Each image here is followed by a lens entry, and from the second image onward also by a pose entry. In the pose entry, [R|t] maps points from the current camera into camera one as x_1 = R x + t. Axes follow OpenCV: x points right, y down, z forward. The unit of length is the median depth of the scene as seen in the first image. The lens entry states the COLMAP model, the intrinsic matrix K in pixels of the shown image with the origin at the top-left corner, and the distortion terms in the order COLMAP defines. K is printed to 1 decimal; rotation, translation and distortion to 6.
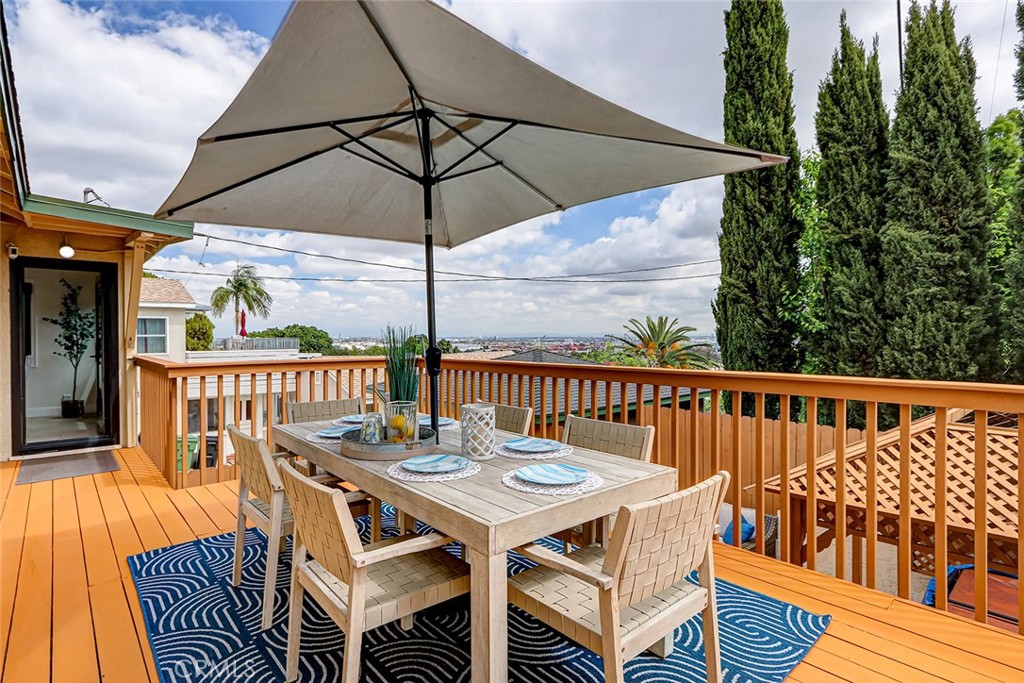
lens RADIAL K [[534.9, 0, 507.8], [0, 534.9, 338.8], [0, 0, 1]] dist [-0.001504, -0.000282]
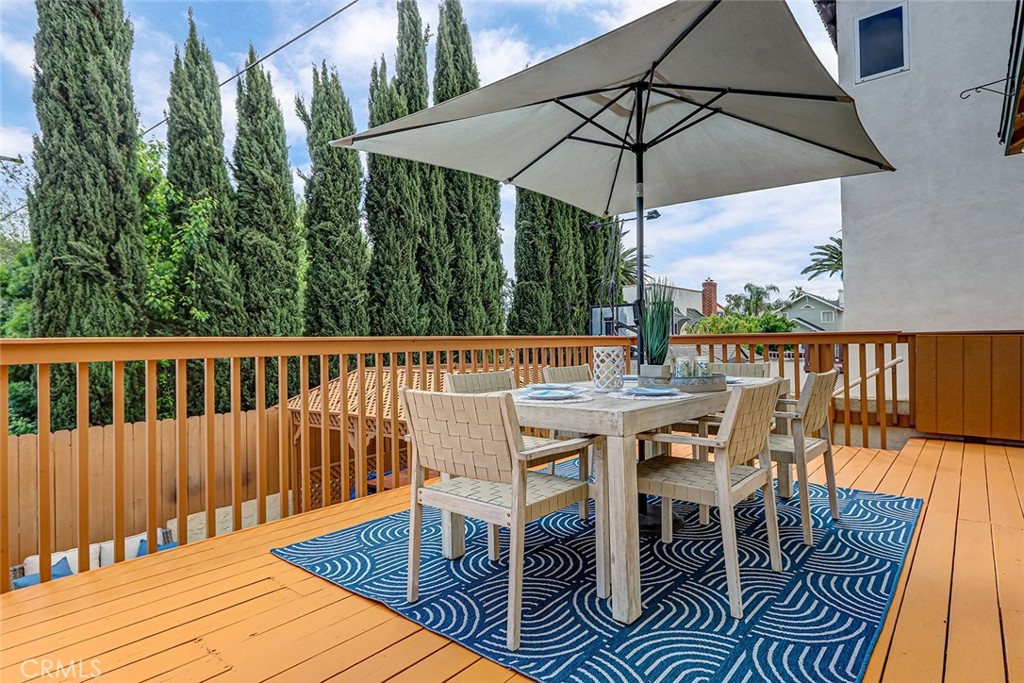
lens RADIAL K [[550.5, 0, 507.2], [0, 550.5, 342.0], [0, 0, 1]] dist [-0.005256, 0.000768]
pose [[-0.163758, 0.007744, 0.986470, -0.774034], [0.023606, 0.999714, -0.003929, 0.064658], [-0.986218, 0.022644, -0.163894, 0.930492]]
